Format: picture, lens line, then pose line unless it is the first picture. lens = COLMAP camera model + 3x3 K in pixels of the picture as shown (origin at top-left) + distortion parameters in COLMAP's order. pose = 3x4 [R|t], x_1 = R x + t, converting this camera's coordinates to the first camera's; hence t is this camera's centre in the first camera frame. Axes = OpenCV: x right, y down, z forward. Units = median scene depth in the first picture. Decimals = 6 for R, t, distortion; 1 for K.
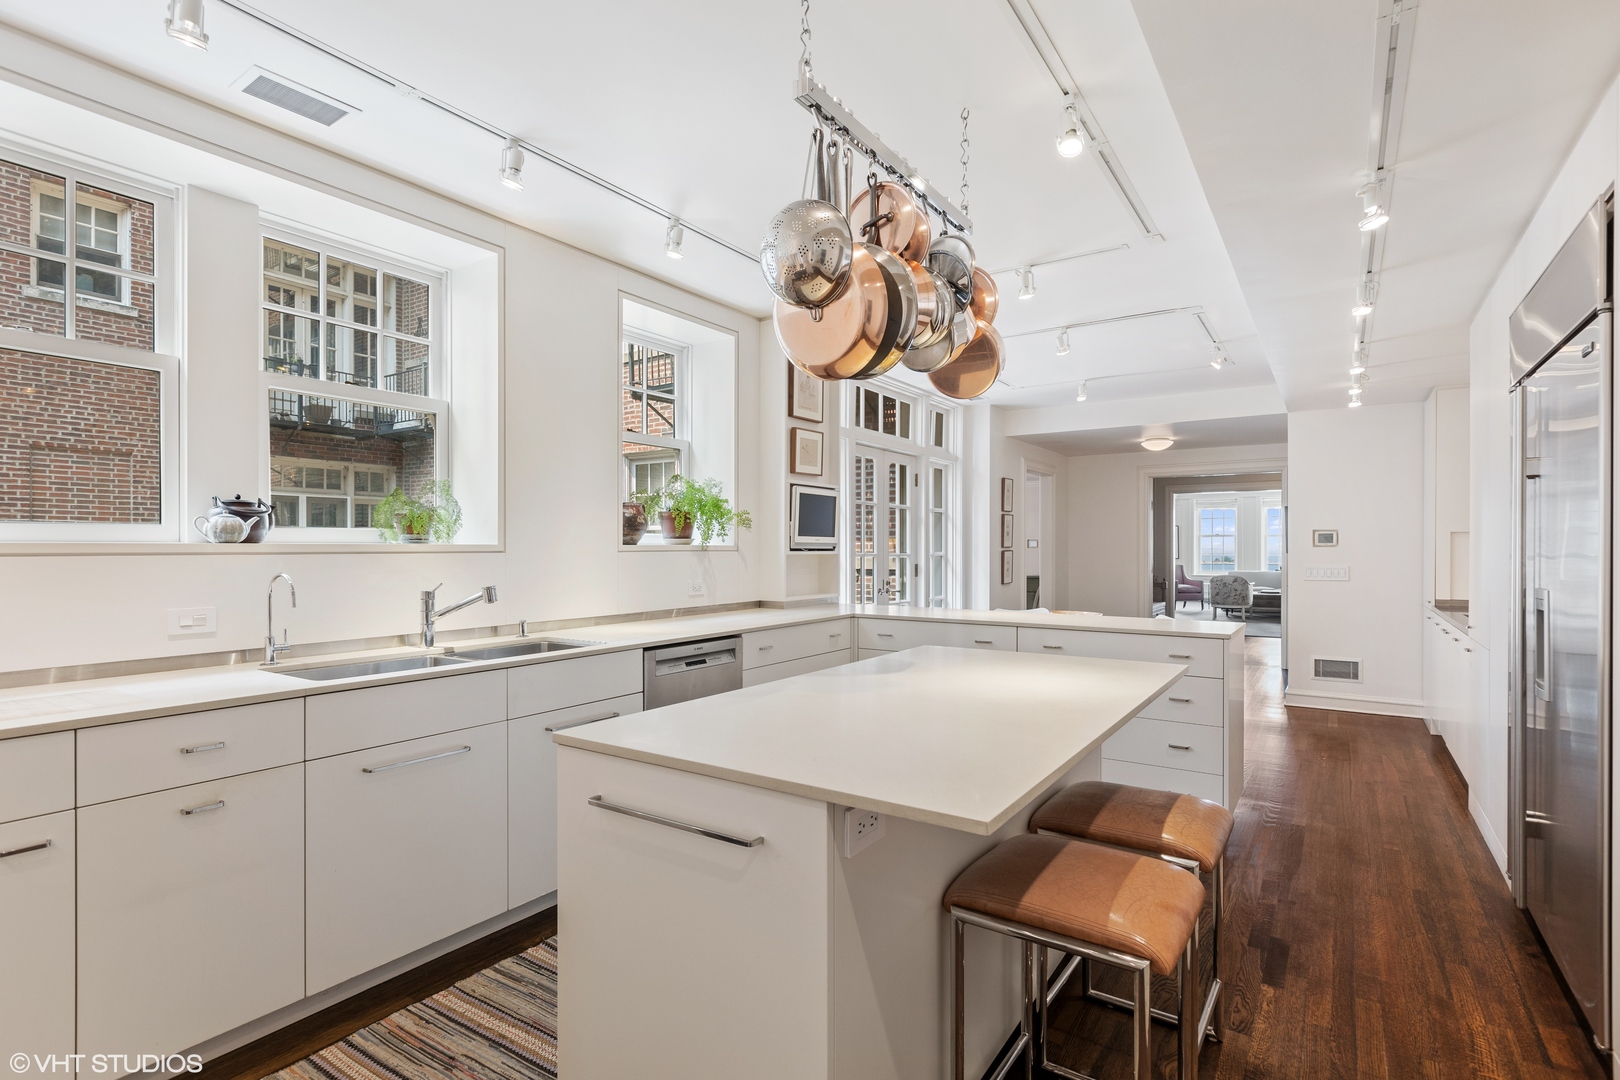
lens RADIAL K [[790.8, 0, 805.4], [0, 790.8, 554.3], [0, 0, 1]] dist [0.089104, -0.000163]
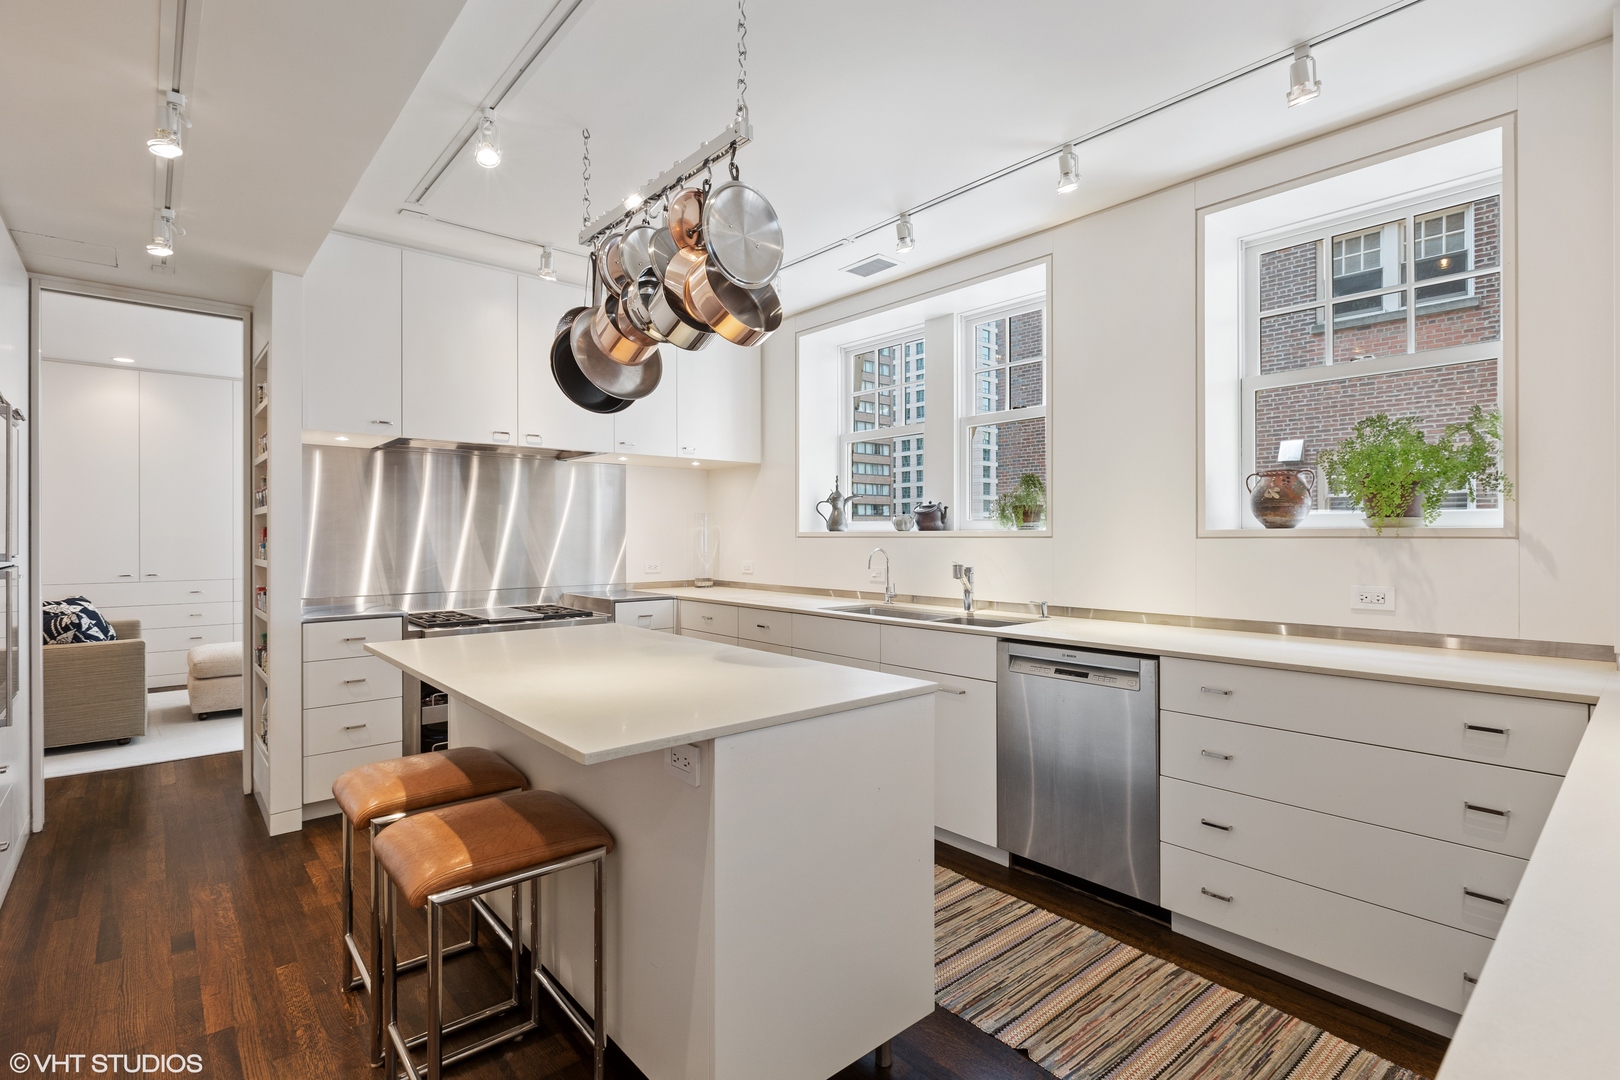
lens RADIAL K [[751.4, 0, 807.6], [0, 751.4, 533.9], [0, 0, 1]] dist [-0.003096, -0.000548]
pose [[-0.249973, 0.000161, -0.968253, 0.639536], [-0.002091, 0.999998, 0.000706, -0.005126], [0.968251, 0.002201, -0.249972, 0.885915]]
